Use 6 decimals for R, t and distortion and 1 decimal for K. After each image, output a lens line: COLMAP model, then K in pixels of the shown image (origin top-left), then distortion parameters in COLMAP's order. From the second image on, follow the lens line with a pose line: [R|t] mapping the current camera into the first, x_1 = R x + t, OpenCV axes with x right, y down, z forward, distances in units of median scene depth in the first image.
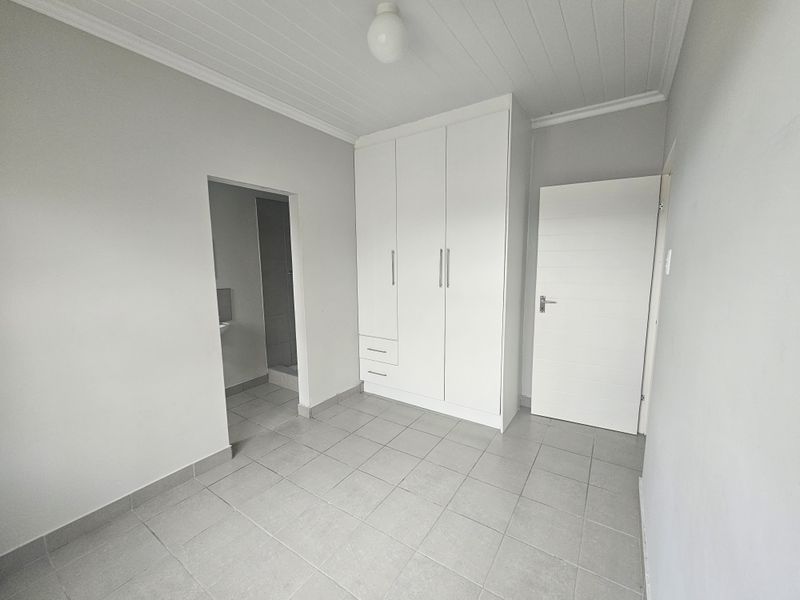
lens RADIAL K [[328.9, 0, 394.5], [0, 328.9, 302.9], [0, 0, 1]] dist [-0.001998, -0.000334]
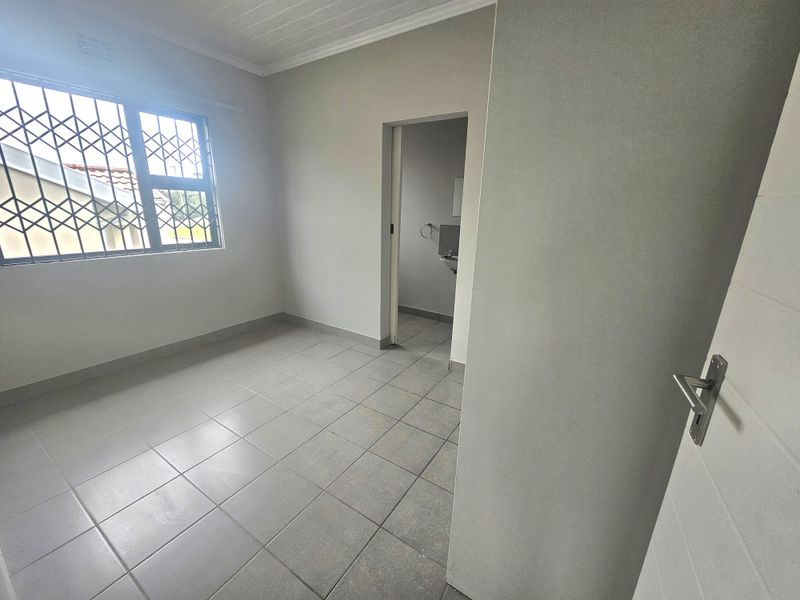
lens RADIAL K [[328.9, 0, 394.5], [0, 328.9, 302.9], [0, 0, 1]] dist [-0.001998, -0.000334]
pose [[0.006293, 0.294319, -0.955687, 0.715446], [-0.147760, 0.945488, 0.290205, -0.099532], [0.989003, 0.139386, 0.049438, 0.940280]]
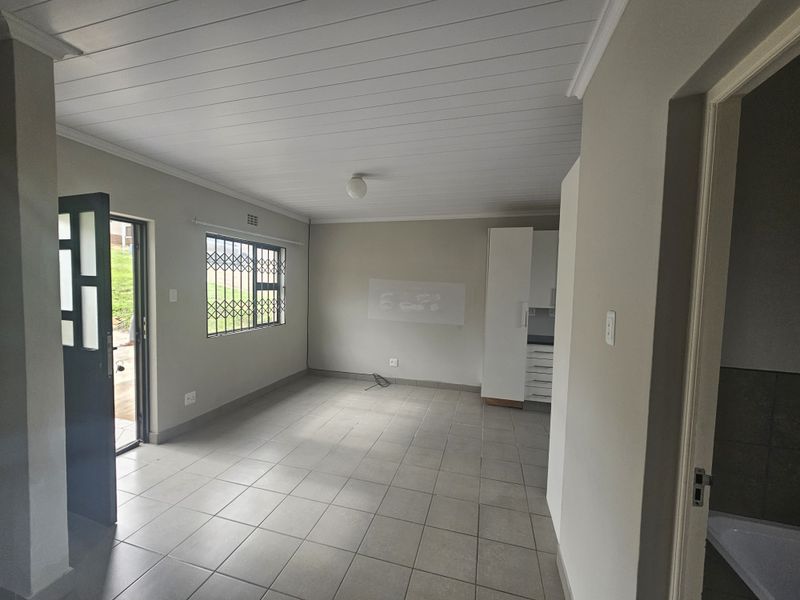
lens RADIAL K [[328.9, 0, 394.5], [0, 328.9, 302.9], [0, 0, 1]] dist [-0.001998, -0.000334]
pose [[0.308337, 0.072558, -0.948506, 1.606352], [-0.156098, 0.987430, 0.024791, -0.120910], [0.938382, 0.140416, 0.315788, 0.215381]]
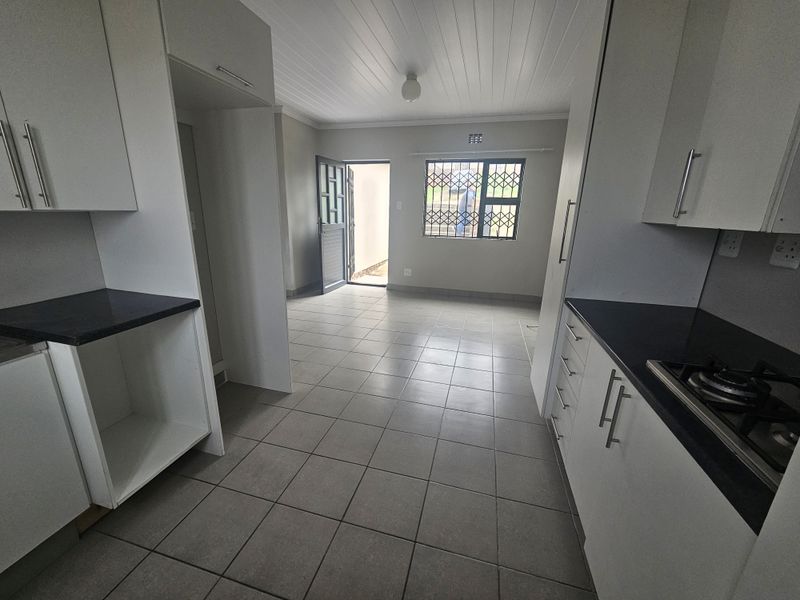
lens RADIAL K [[328.9, 0, 394.5], [0, 328.9, 302.9], [0, 0, 1]] dist [-0.001998, -0.000334]
pose [[-0.949967, 0.086417, -0.300158, 0.747757], [-0.043184, 0.915400, 0.400222, -0.272045], [0.309351, 0.393160, -0.865868, 2.080988]]
